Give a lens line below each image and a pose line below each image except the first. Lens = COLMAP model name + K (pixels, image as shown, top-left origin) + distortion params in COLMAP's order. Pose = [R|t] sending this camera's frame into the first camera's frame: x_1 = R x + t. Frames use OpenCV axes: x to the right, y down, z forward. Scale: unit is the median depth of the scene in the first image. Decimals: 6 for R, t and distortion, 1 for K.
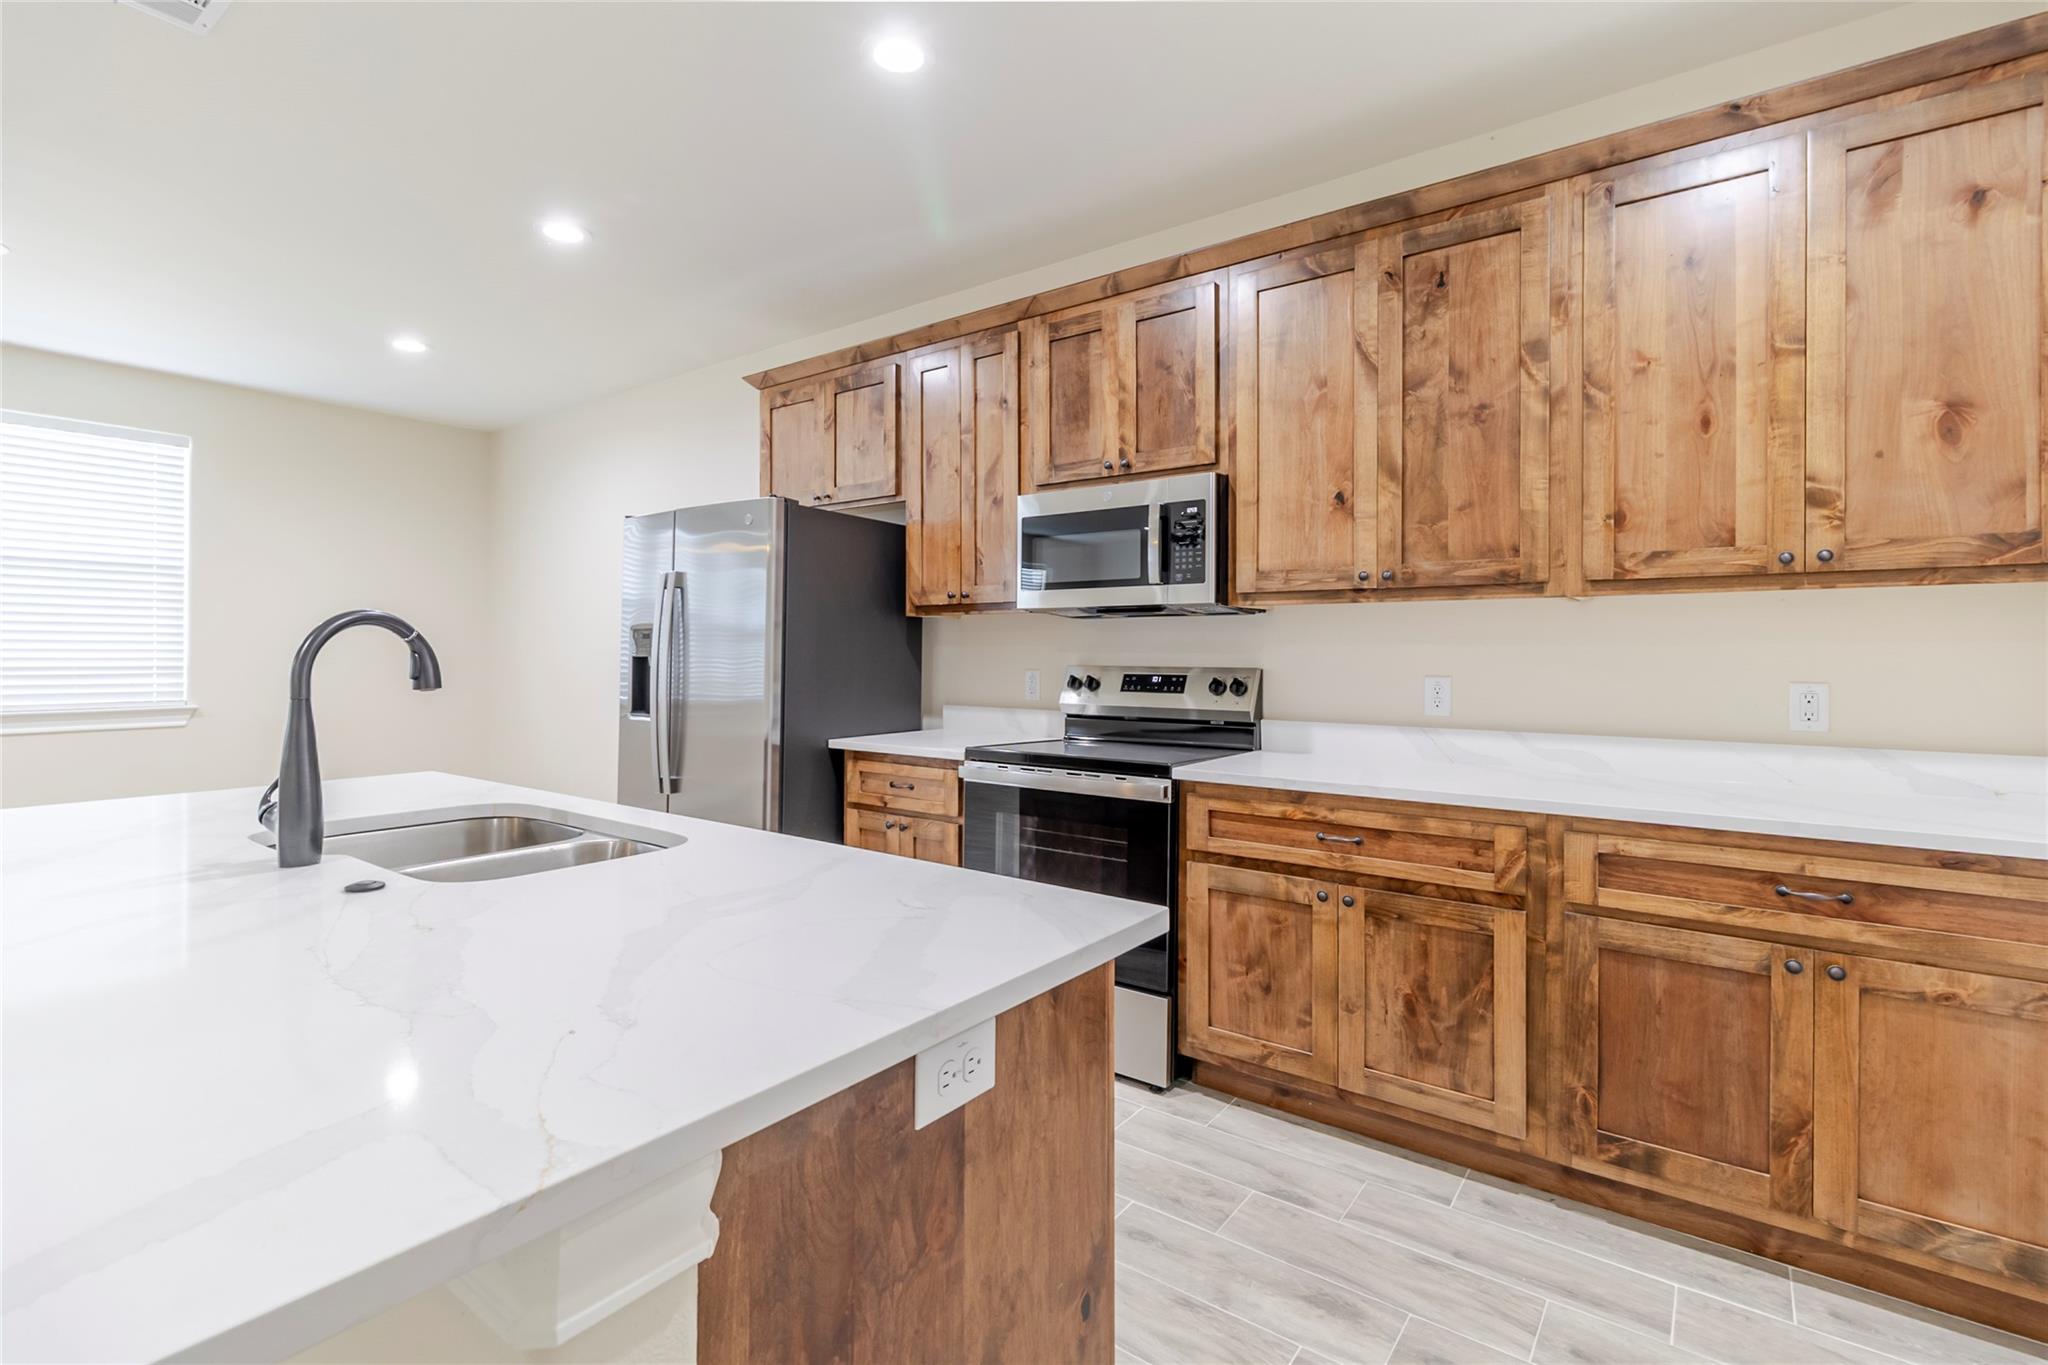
lens RADIAL K [[943.8, 0, 1021.6], [0, 943.8, 649.1], [0, 0, 1]] dist [-0.002935, 0.002338]
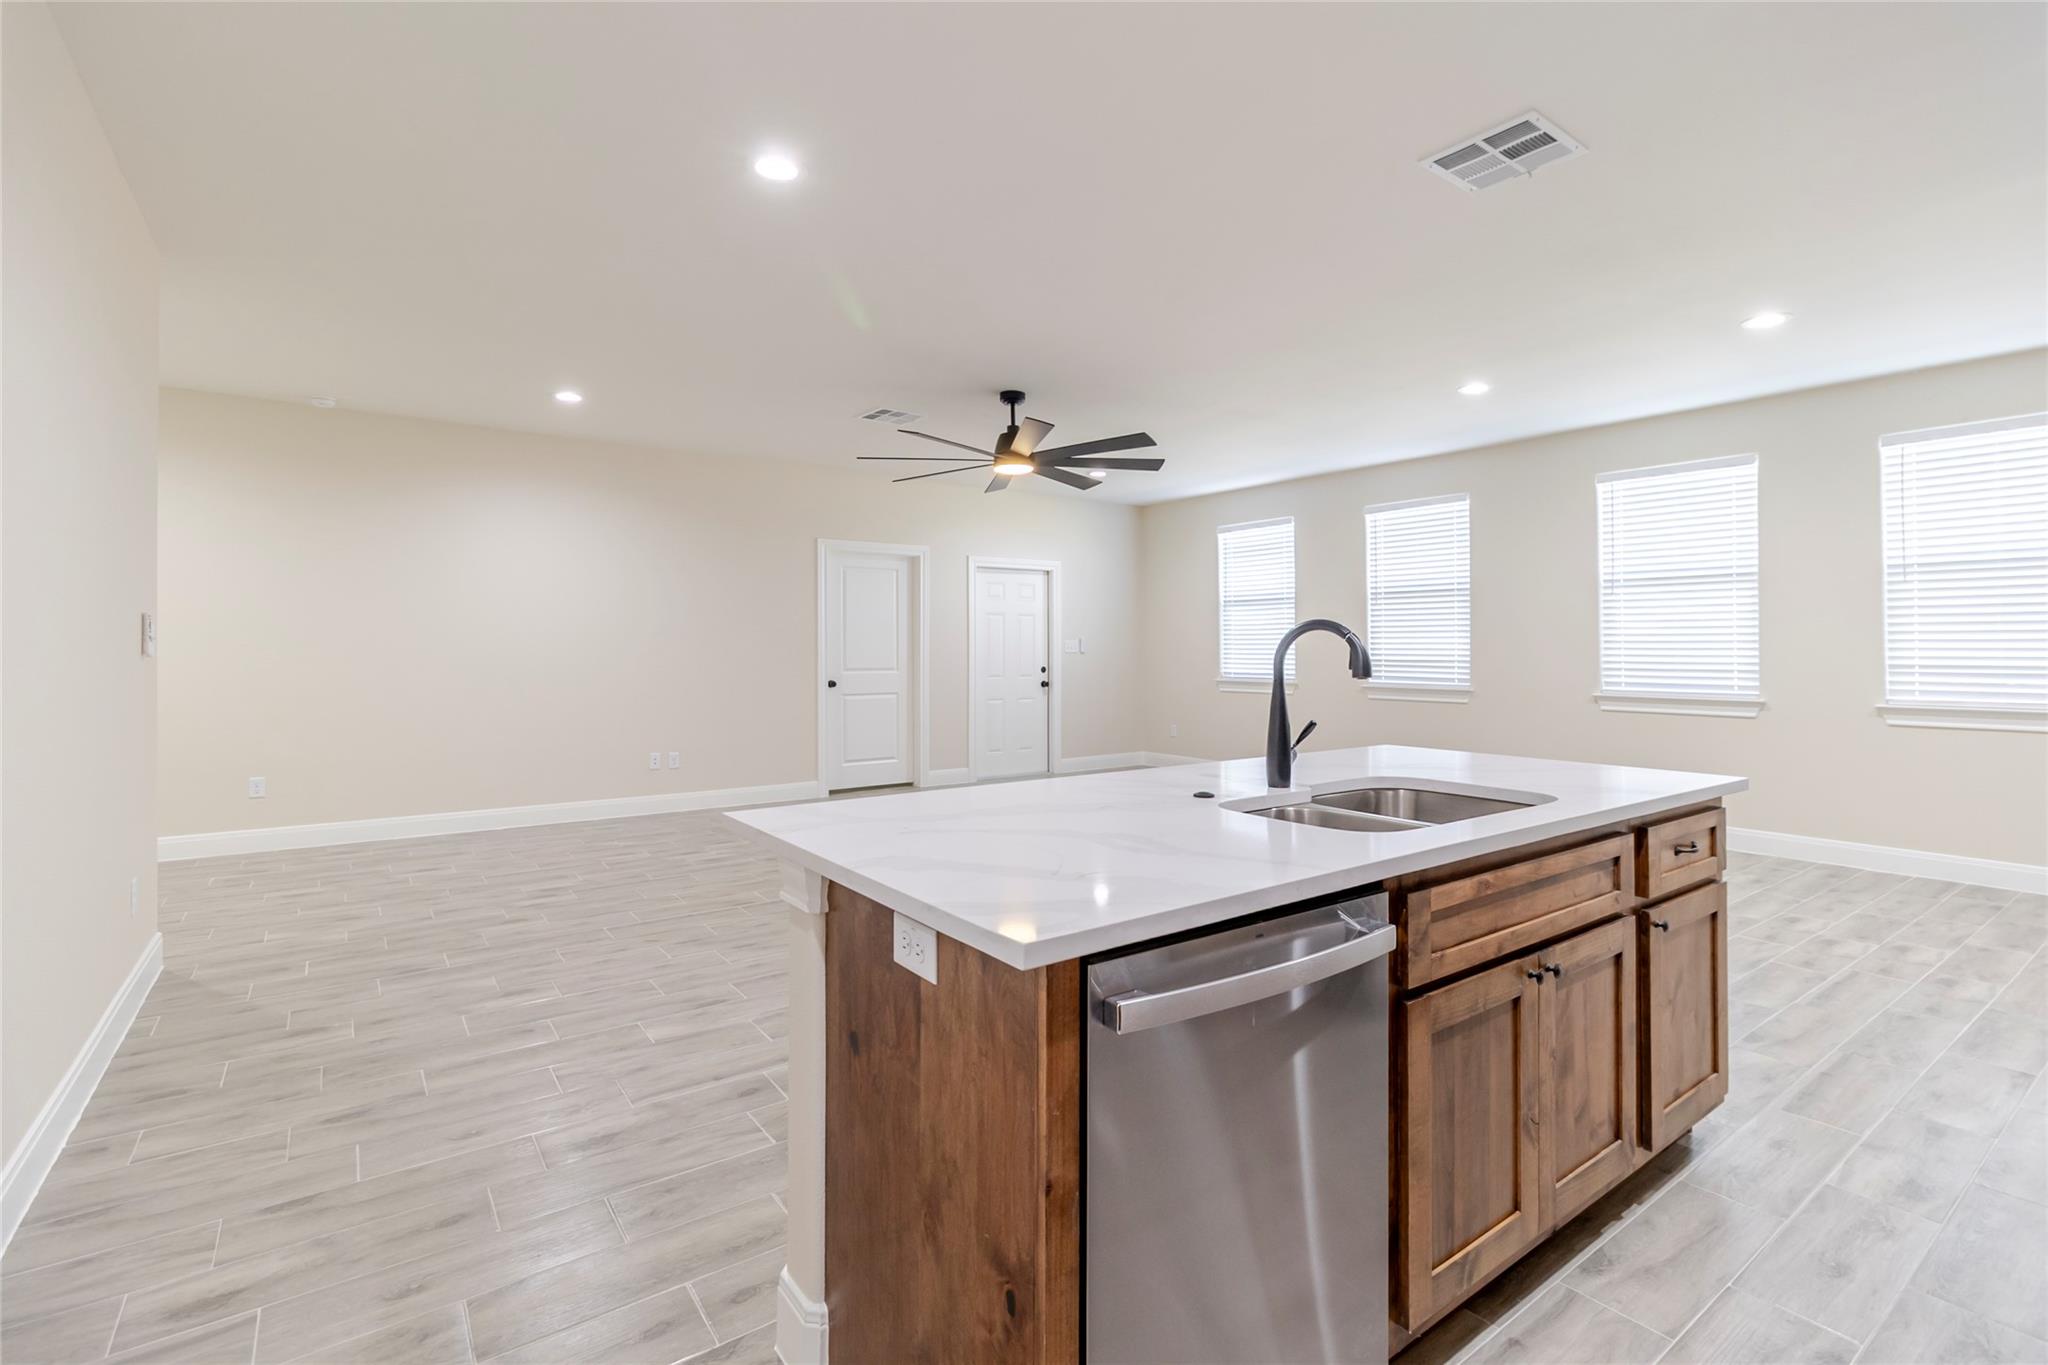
lens RADIAL K [[943.8, 0, 1043.9], [0, 943.8, 645.1], [0, 0, 1]] dist [-0.002935, 0.002338]
pose [[-0.276228, -0.005176, -0.961078, 0.363923], [0.000849, 0.999984, -0.005629, 0.002526], [0.961092, -0.002371, -0.276219, 0.466977]]
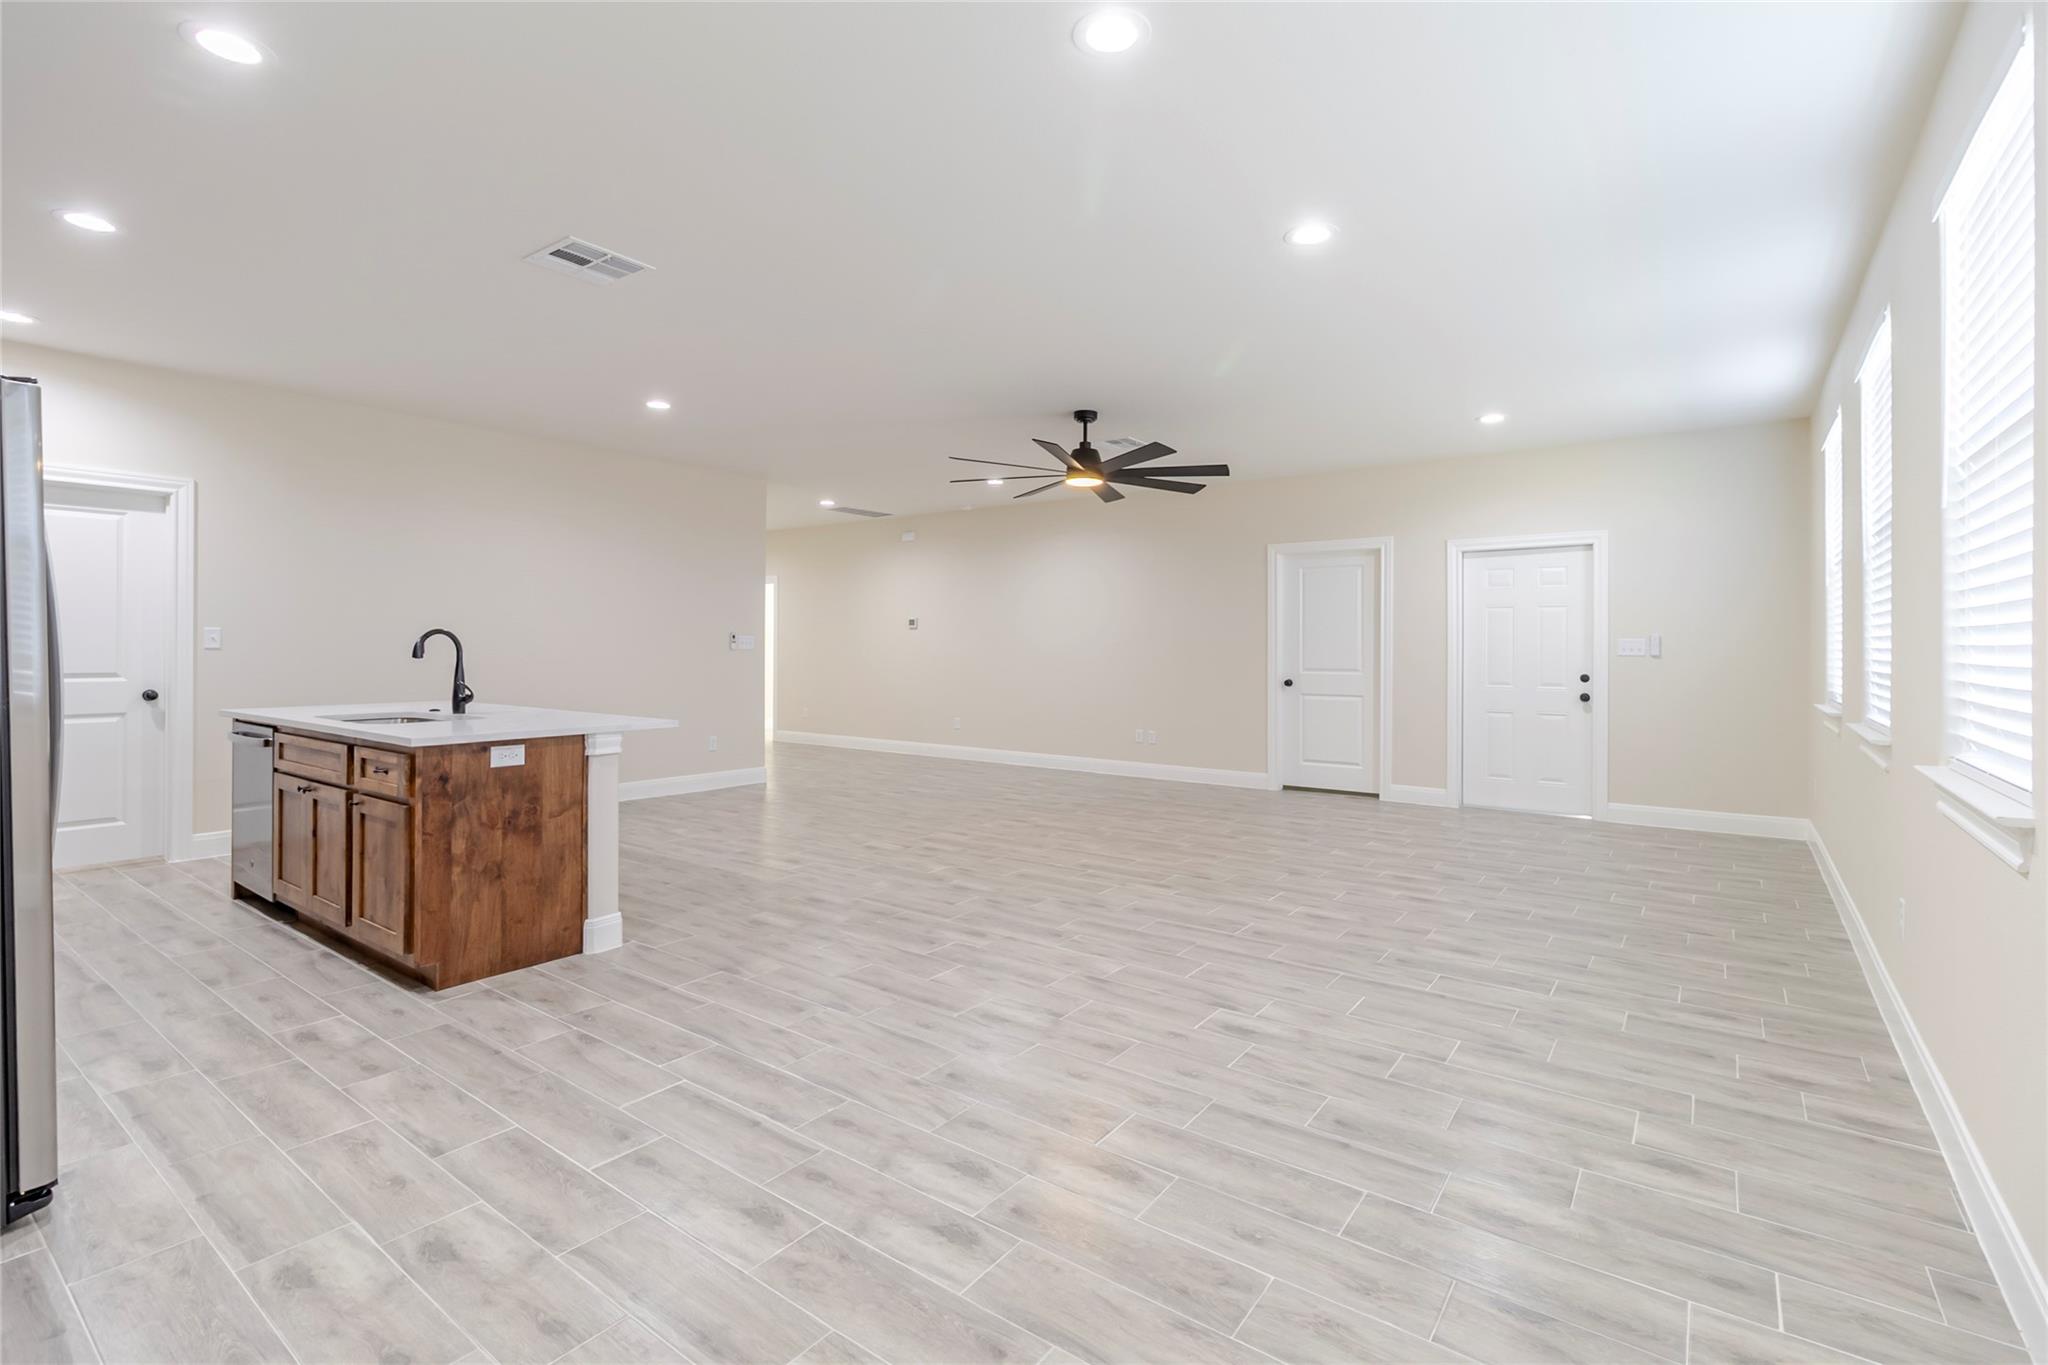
lens RADIAL K [[943.8, 0, 1037.3], [0, 943.8, 652.0], [0, 0, 1]] dist [-0.002935, 0.002338]
pose [[-0.999813, -0.006658, -0.018154, -1.122819], [-0.006699, 0.999975, 0.002210, 0.004494], [0.018139, 0.002331, -0.999833, 1.786590]]
